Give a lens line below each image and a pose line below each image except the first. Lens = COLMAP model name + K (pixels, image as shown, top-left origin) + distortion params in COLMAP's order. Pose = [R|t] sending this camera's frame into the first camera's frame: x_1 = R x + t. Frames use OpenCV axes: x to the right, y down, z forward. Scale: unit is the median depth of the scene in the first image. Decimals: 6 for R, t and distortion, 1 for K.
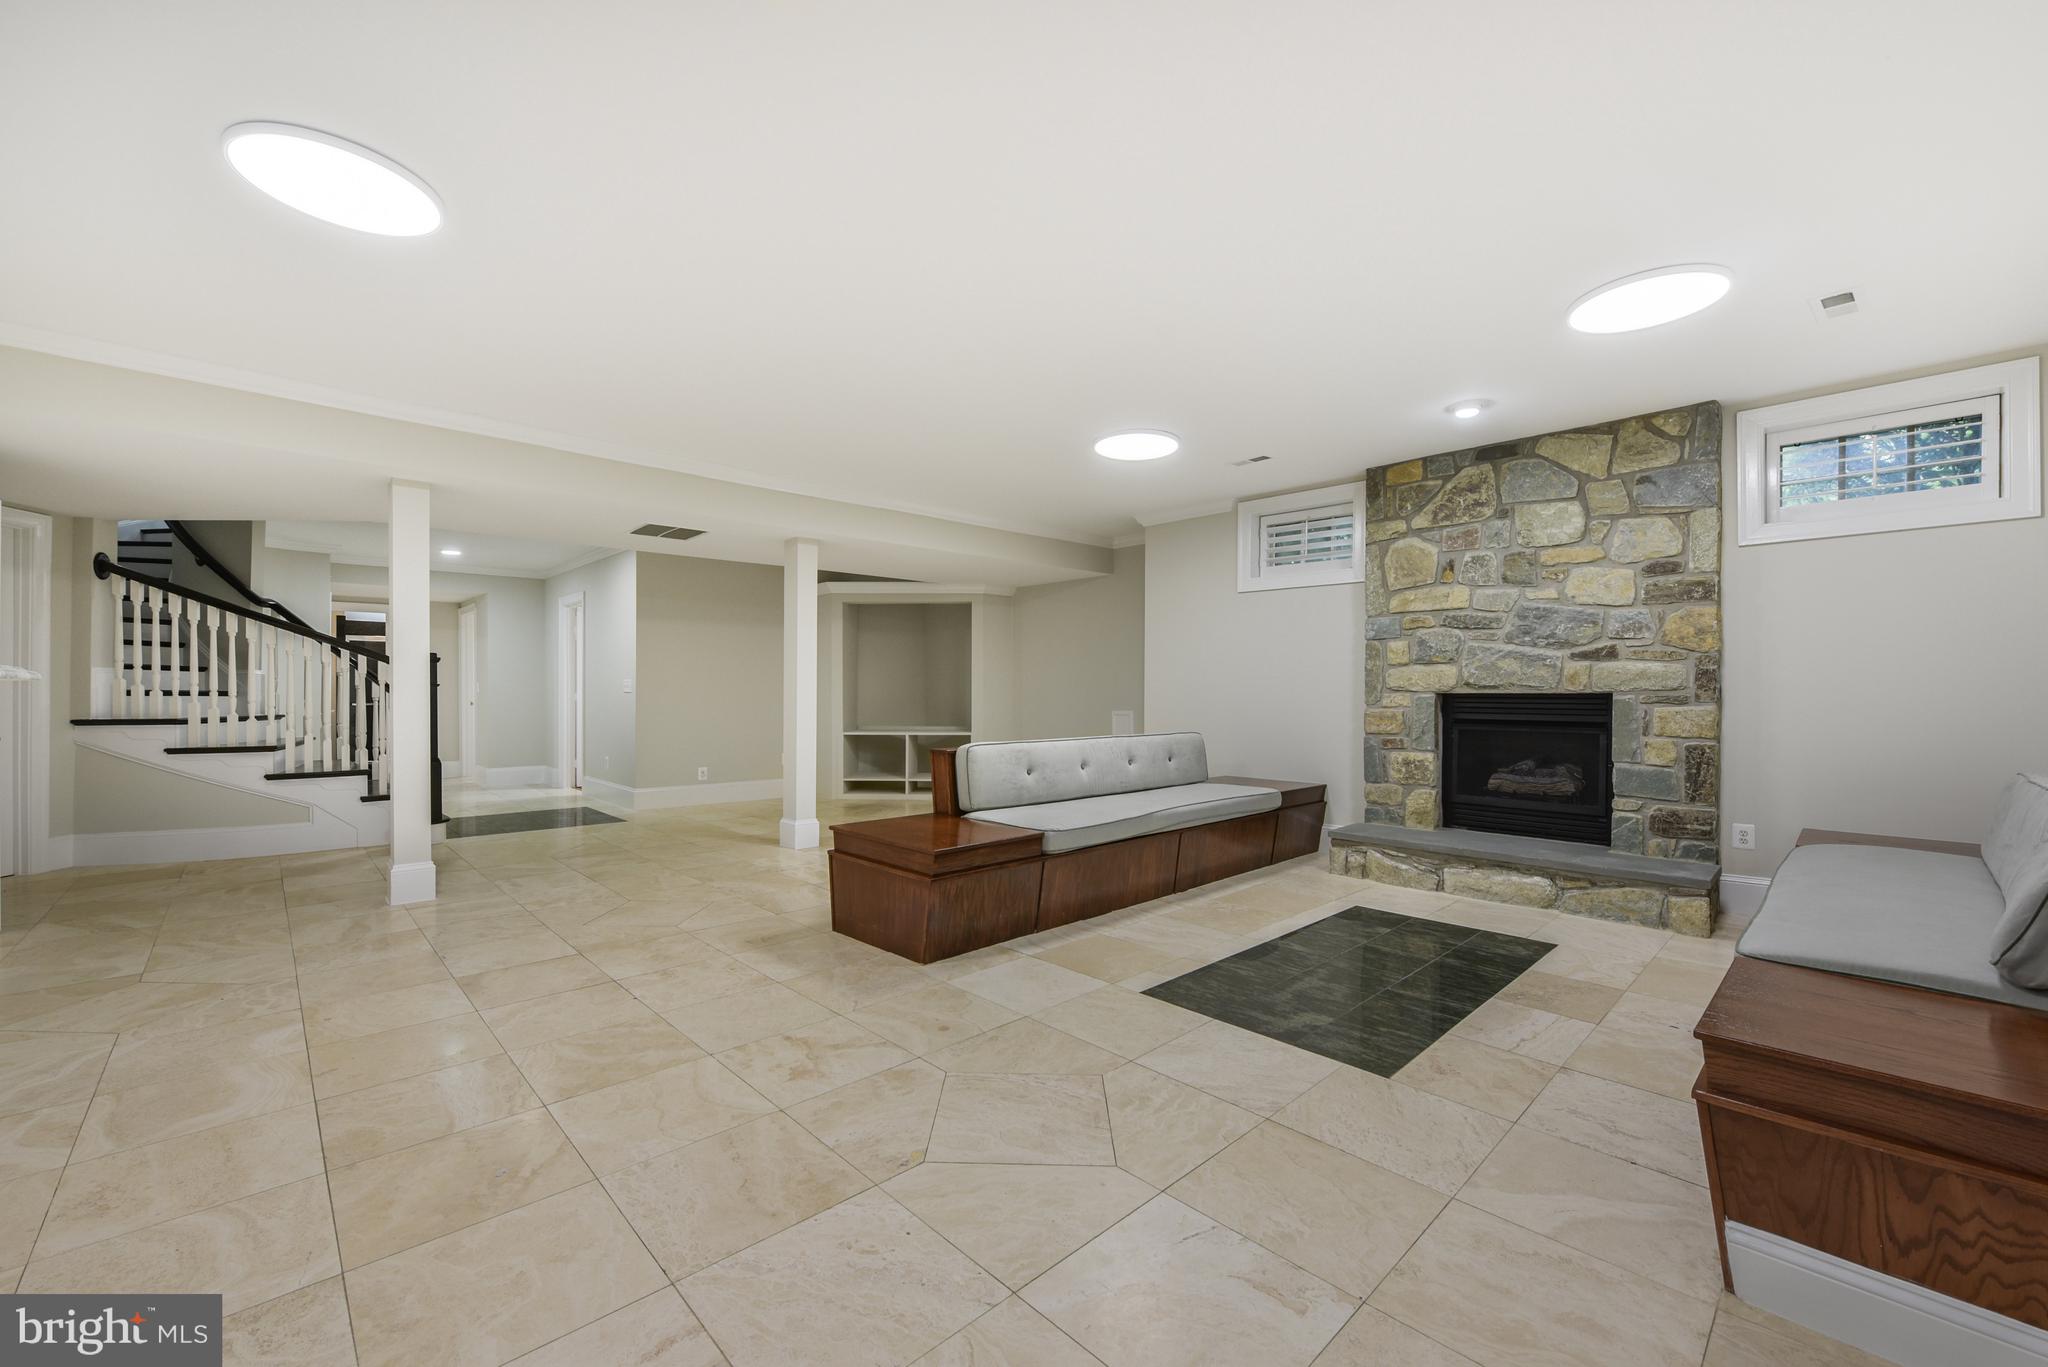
lens RADIAL K [[826.1, 0, 1026.4], [0, 826.1, 673.3], [0, 0, 1]] dist [0.000319, -0.002466]
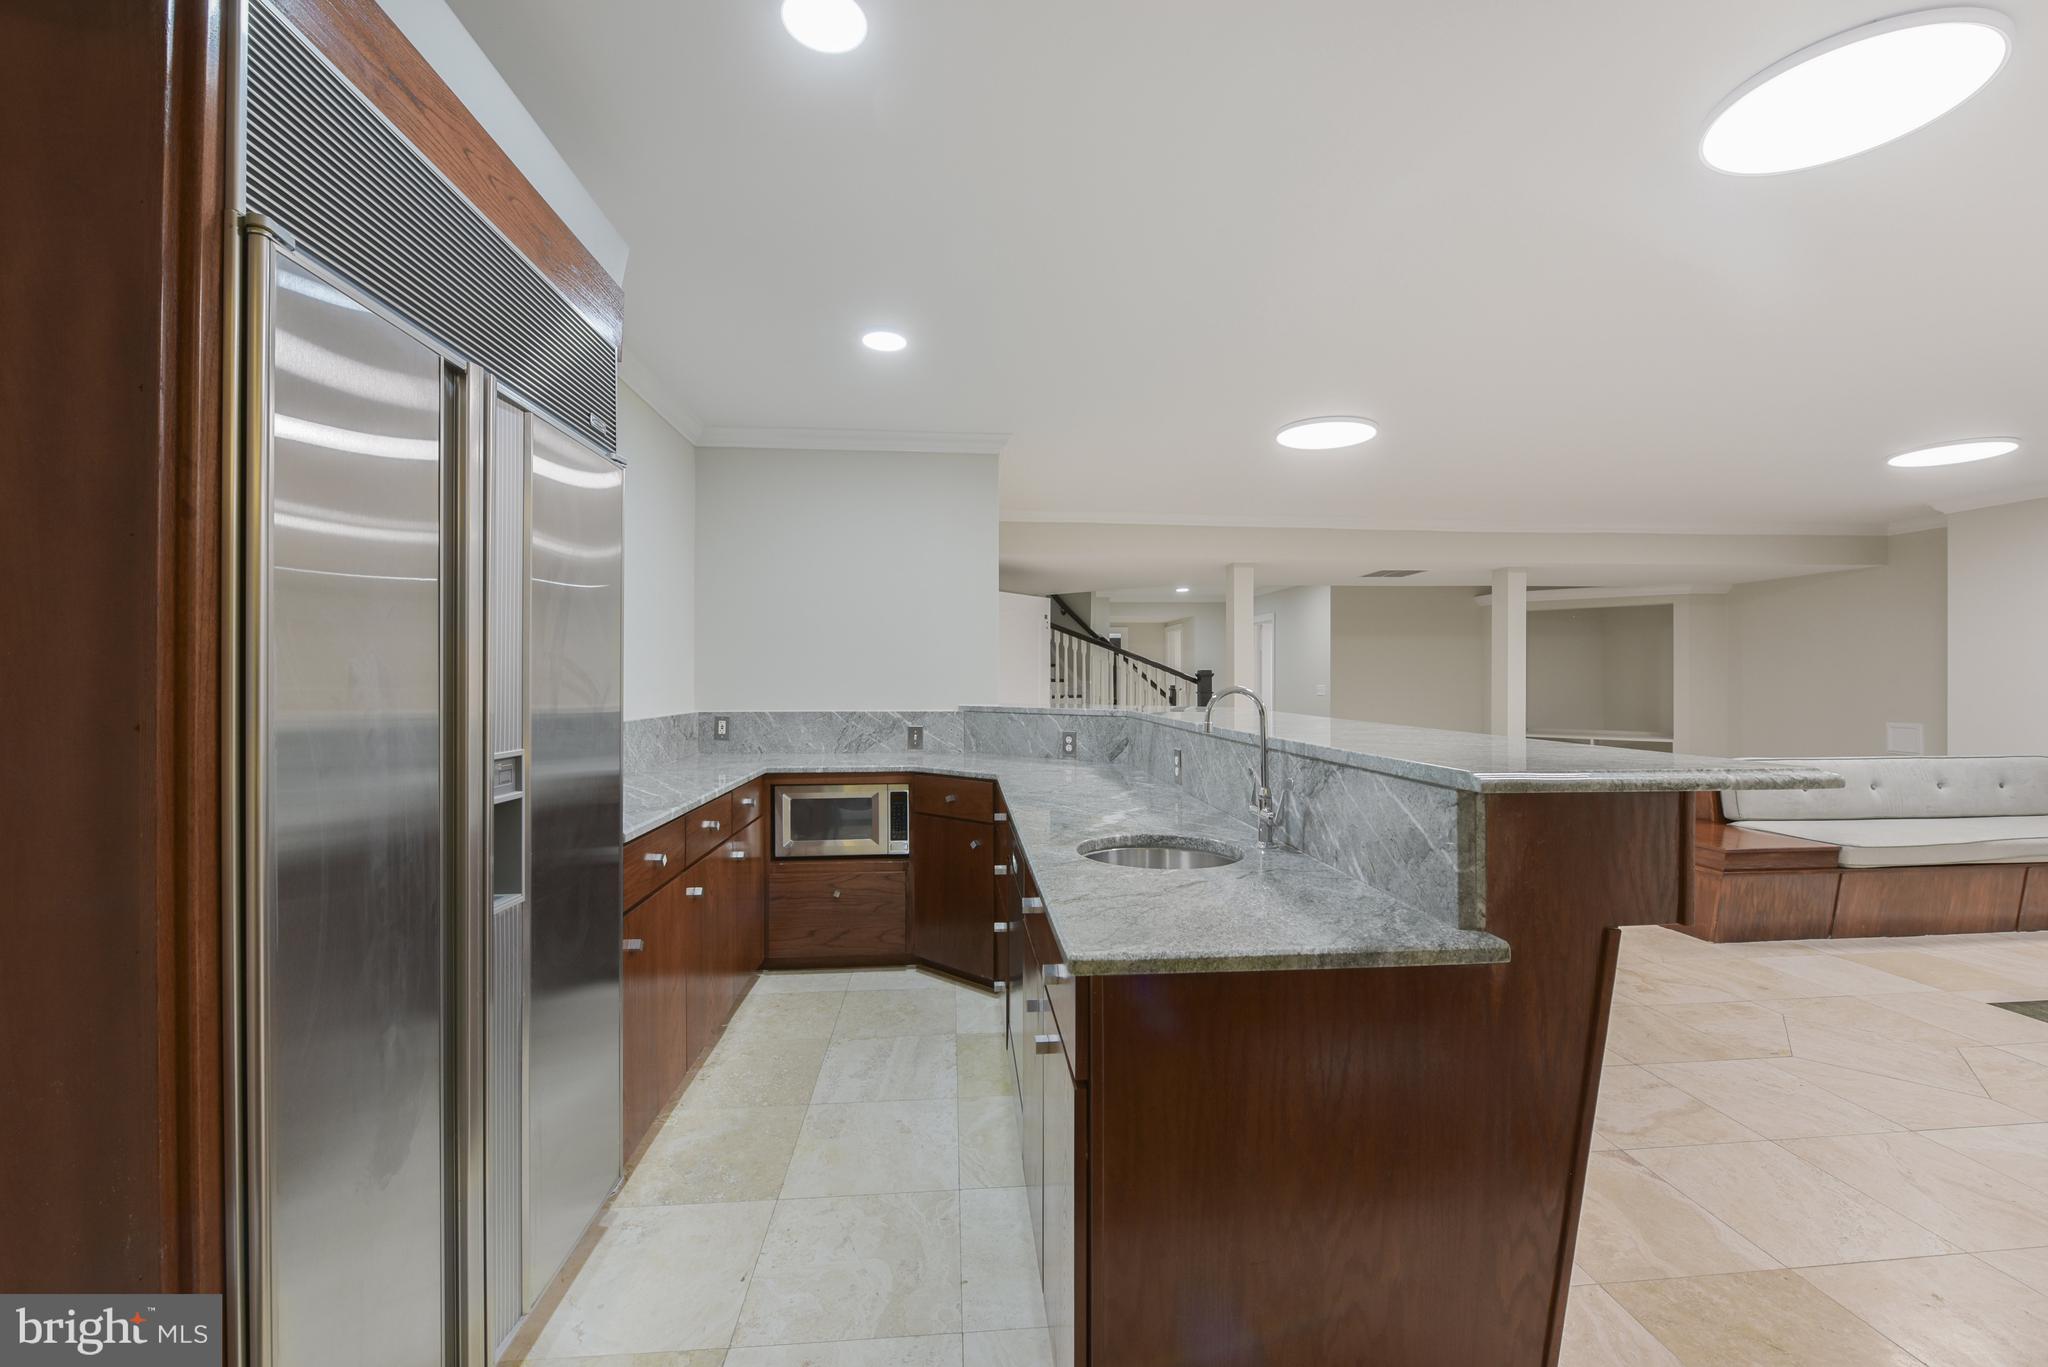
lens RADIAL K [[826.1, 0, 1026.4], [0, 826.1, 673.3], [0, 0, 1]] dist [0.000319, -0.002466]
pose [[0.783354, -0.006996, -0.621537, -0.124014], [0.014844, 0.999862, 0.007454, -0.049026], [0.621399, -0.015065, 0.783350, -0.431476]]
